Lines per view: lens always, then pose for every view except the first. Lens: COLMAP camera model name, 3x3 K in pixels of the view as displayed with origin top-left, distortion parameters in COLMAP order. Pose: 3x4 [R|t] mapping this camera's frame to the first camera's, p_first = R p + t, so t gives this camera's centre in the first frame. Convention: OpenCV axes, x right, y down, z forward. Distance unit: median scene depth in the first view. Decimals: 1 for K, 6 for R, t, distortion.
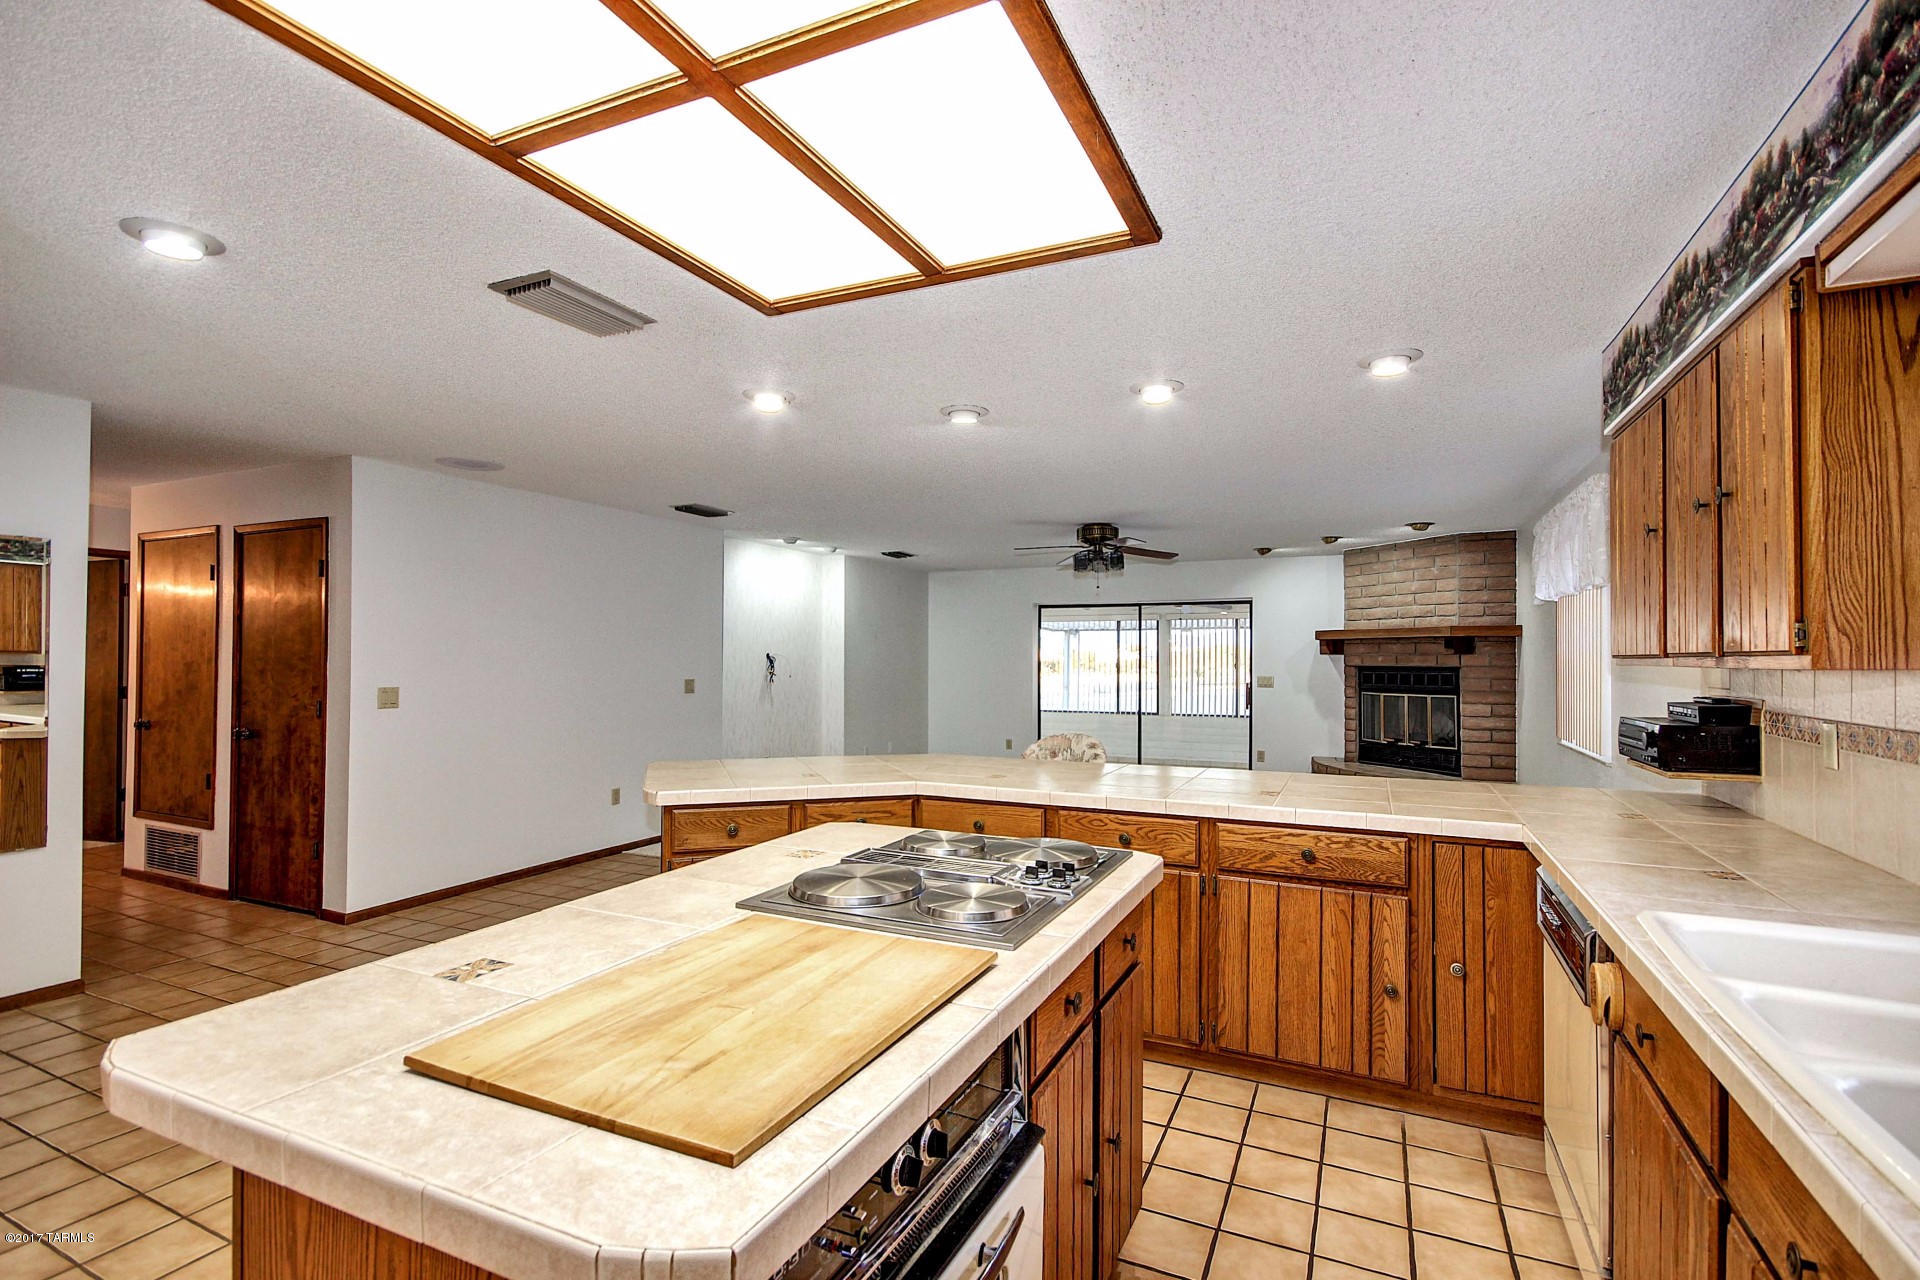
lens RADIAL K [[886.6, 0, 962.4], [0, 886.6, 649.9], [0, 0, 1]] dist [0.003300, -0.000979]
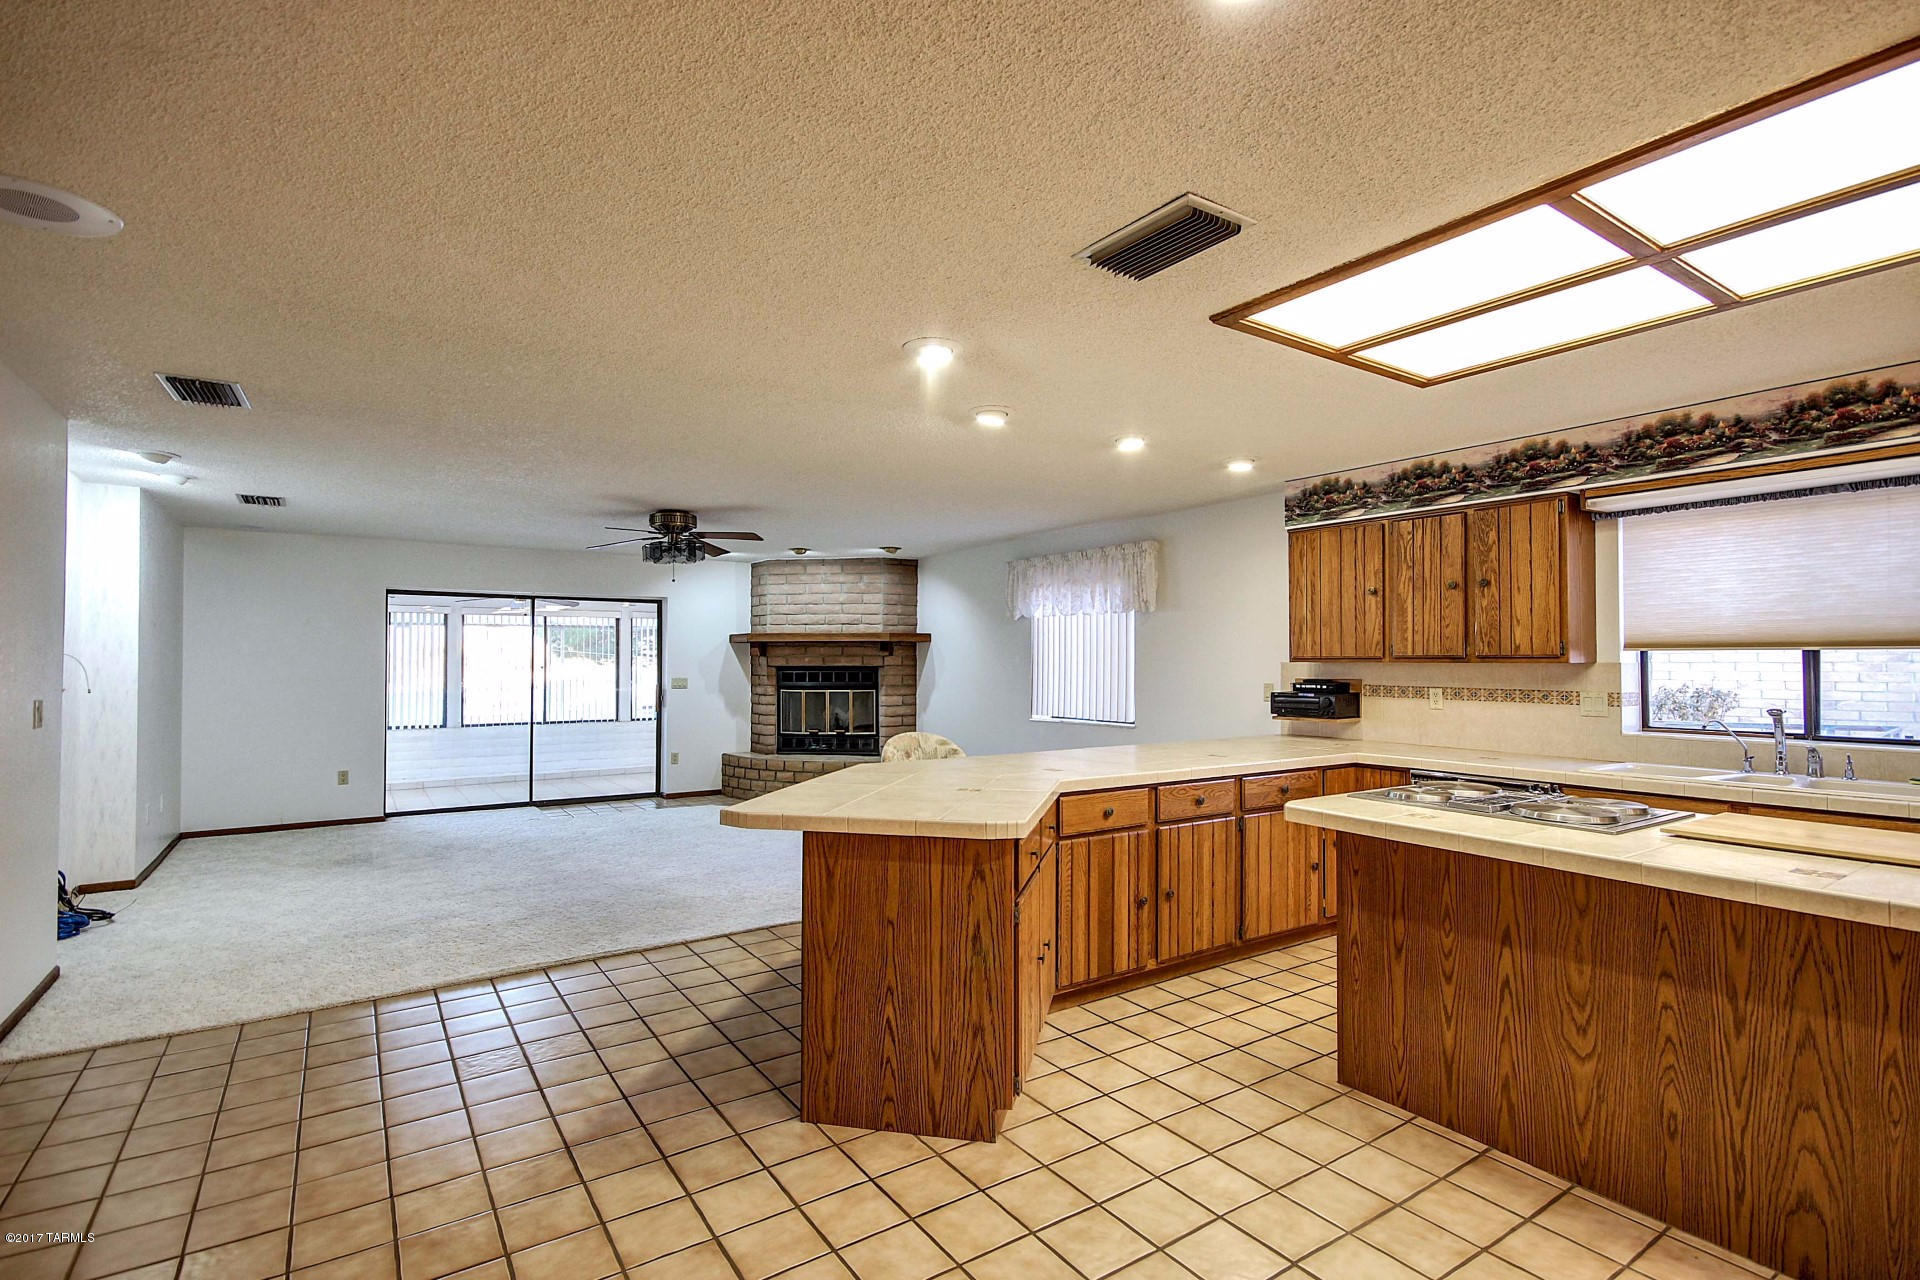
lens RADIAL K [[908.5, 0, 959.6], [0, 908.5, 647.0], [0, 0, 1]] dist [-0.001152, -0.000956]
pose [[0.523765, 0.010063, 0.851803, -0.440100], [-0.006090, 0.999949, -0.008068, 0.002240], [-0.851841, -0.000962, 0.523800, 0.244546]]
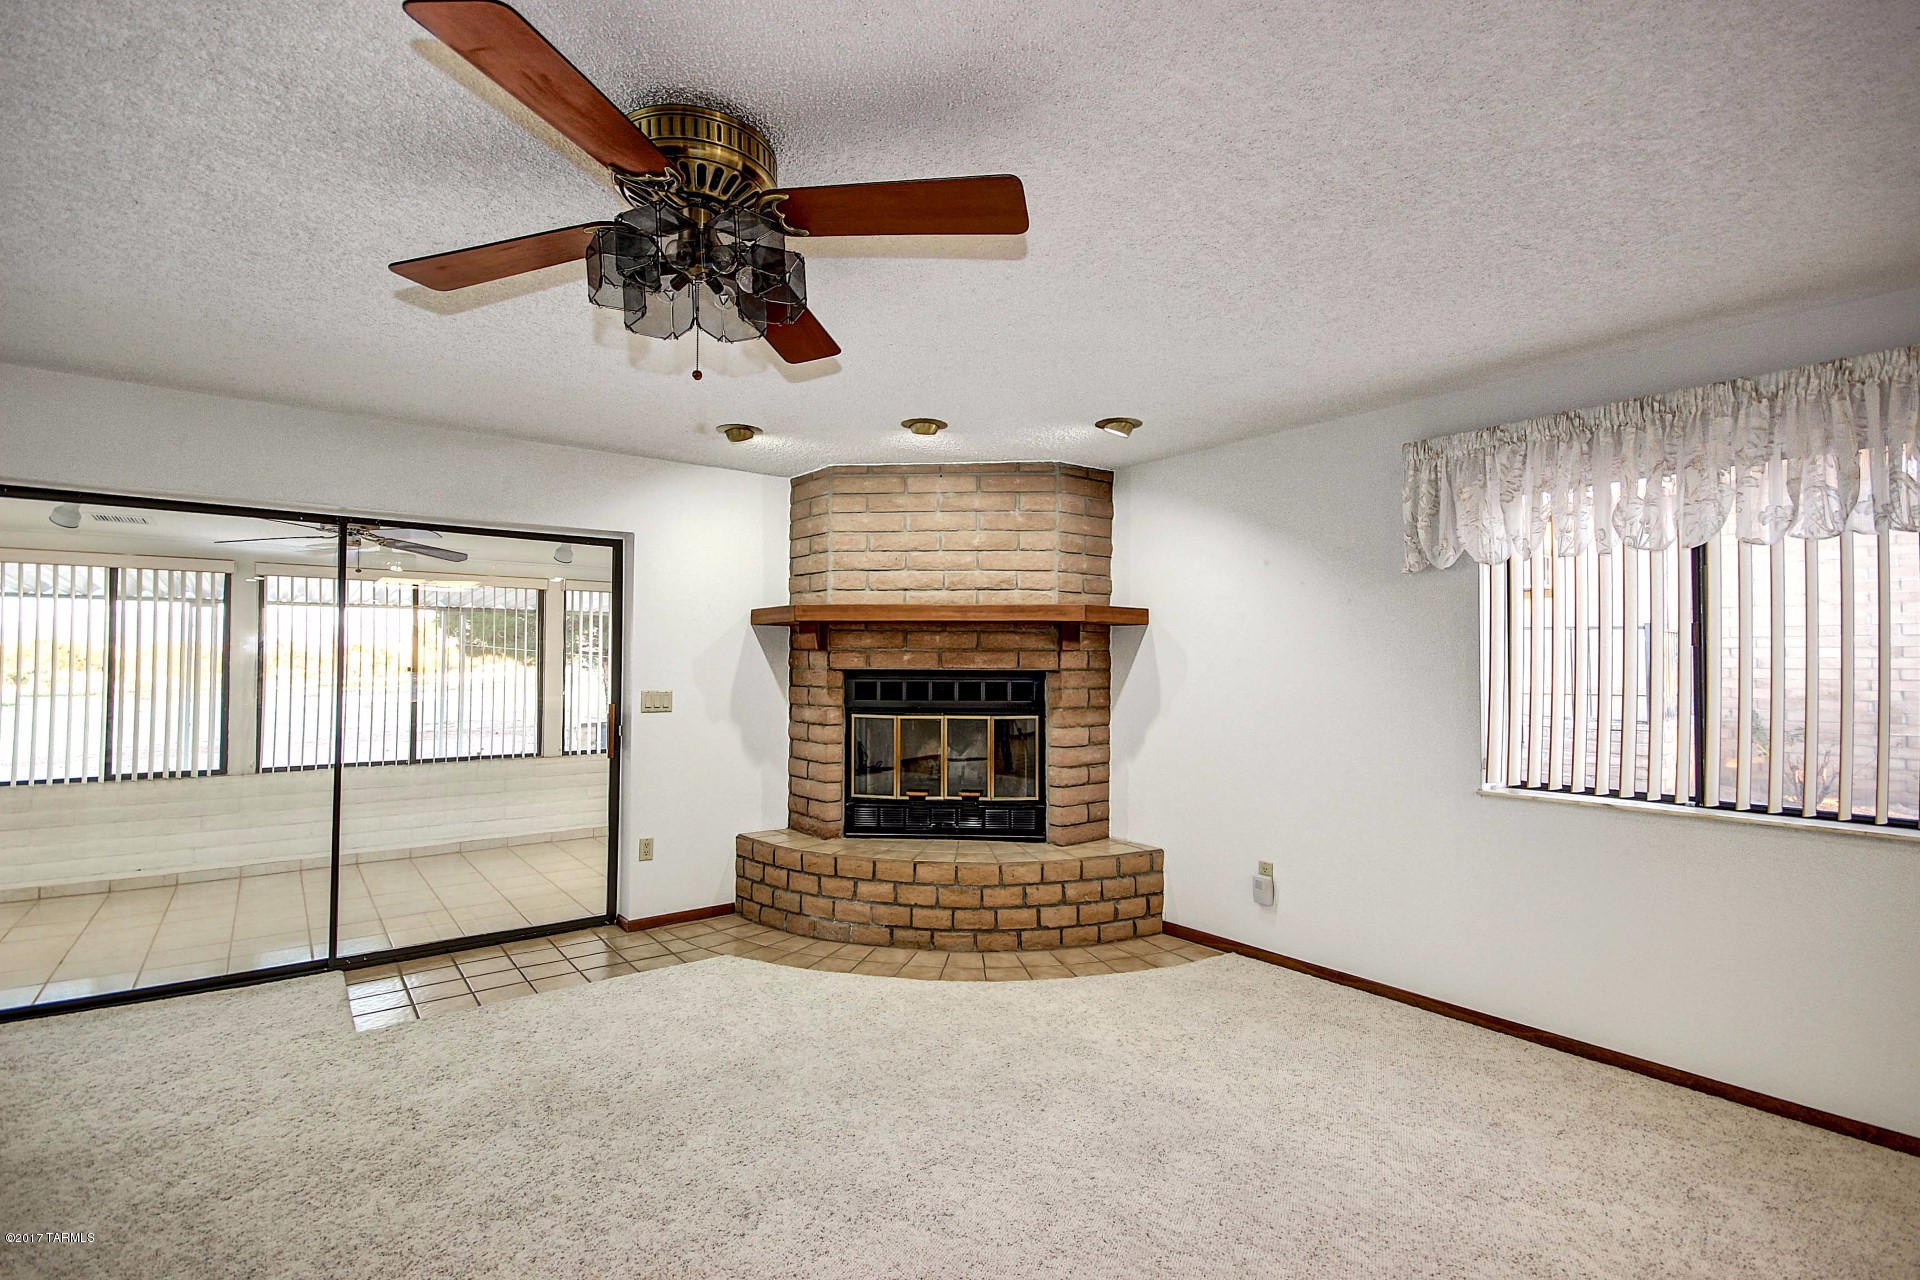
lens RADIAL K [[886.6, 0, 962.4], [0, 886.6, 649.9], [0, 0, 1]] dist [0.003300, -0.000979]
pose [[0.462920, 0.013738, 0.886293, -0.035094], [-0.012373, 0.999883, -0.009036, 0.010535], [-0.886313, -0.006783, 0.463036, 0.742913]]
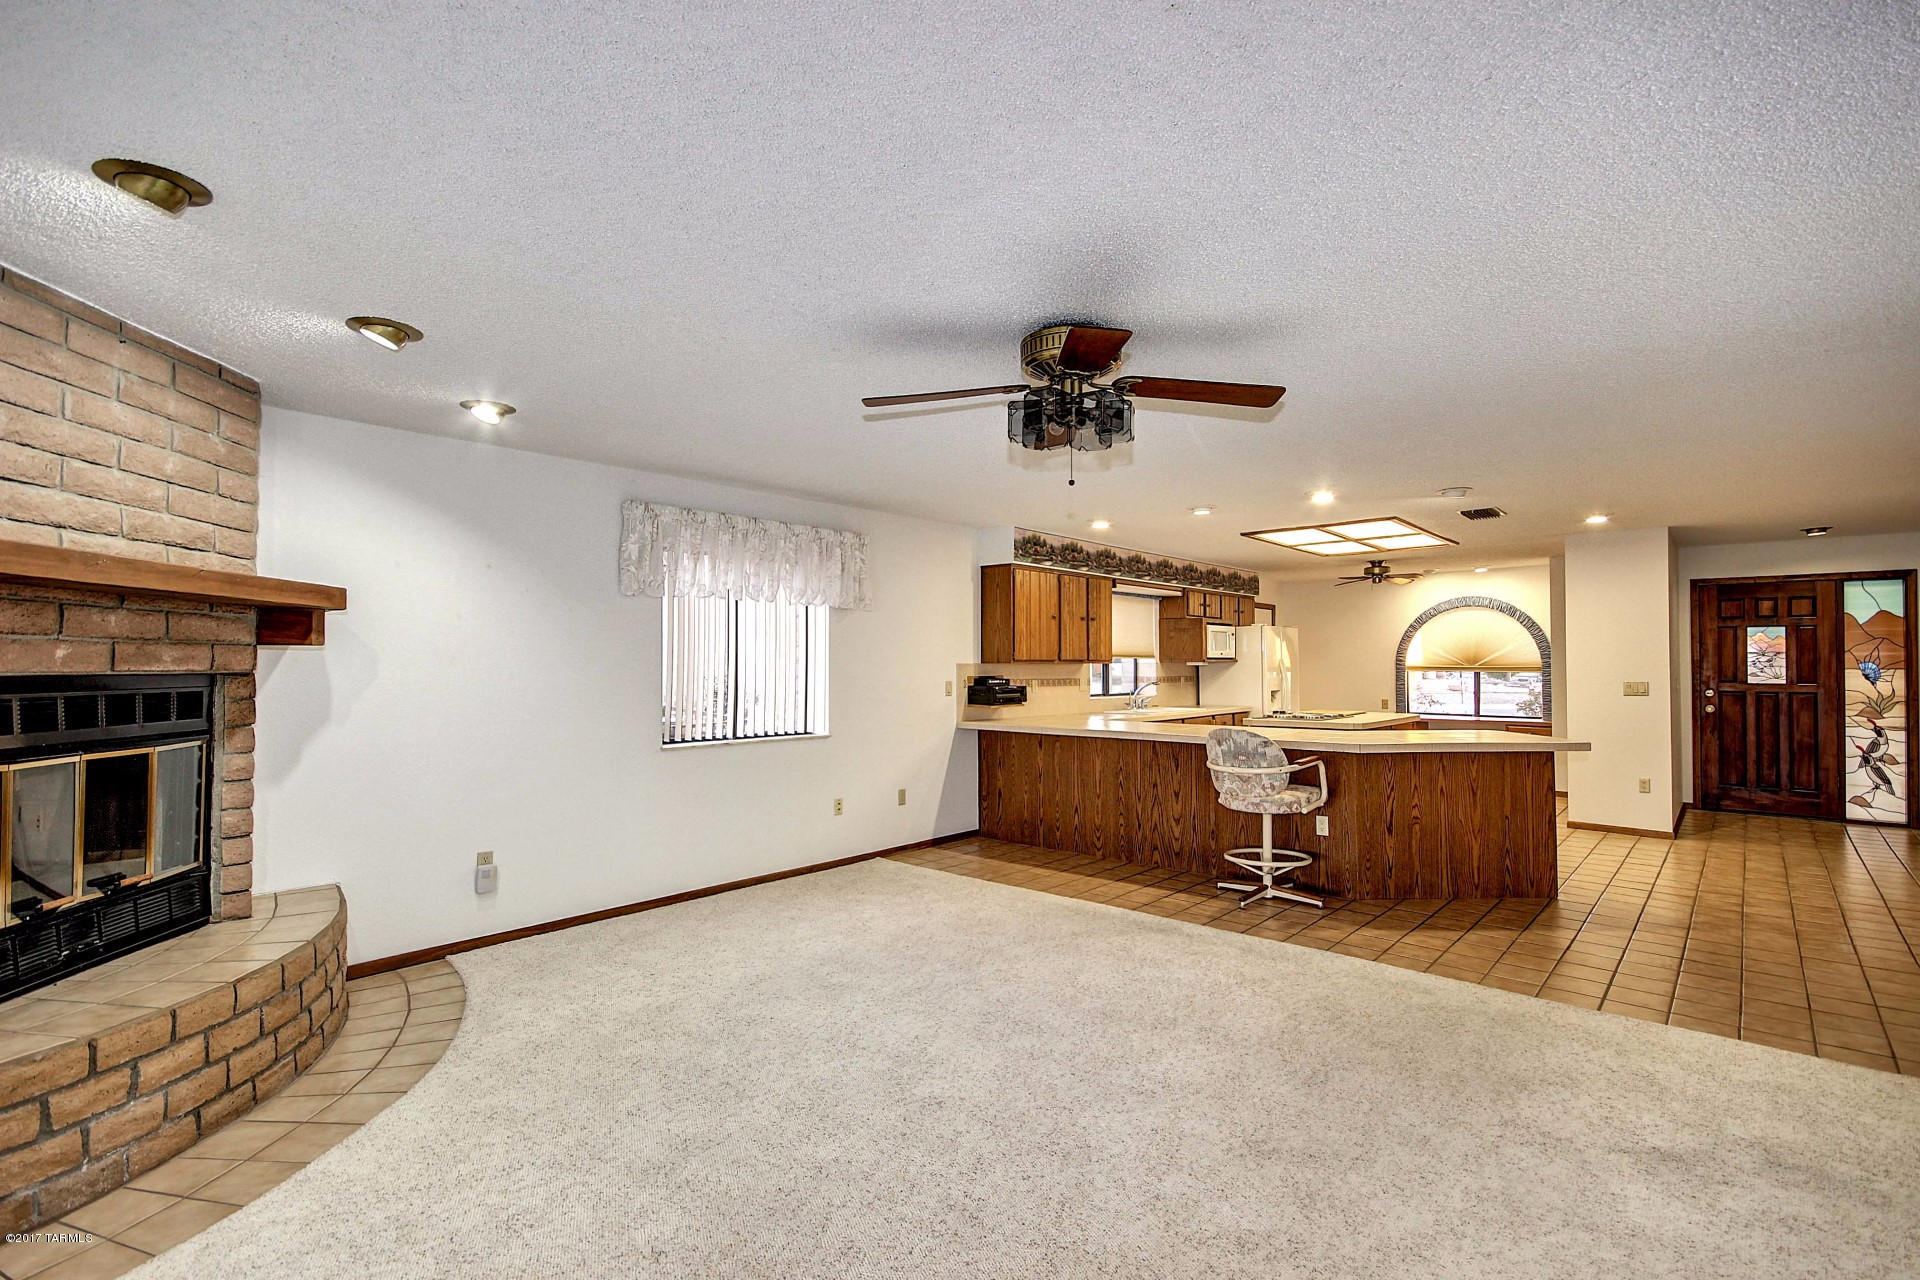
lens RADIAL K [[908.5, 0, 959.6], [0, 908.5, 647.0], [0, 0, 1]] dist [-0.001152, -0.000956]
pose [[-0.958212, 0.003017, 0.286042, 0.075210], [-0.005263, 0.999589, -0.028174, 0.016658], [-0.286010, -0.028502, -0.957803, 1.302044]]
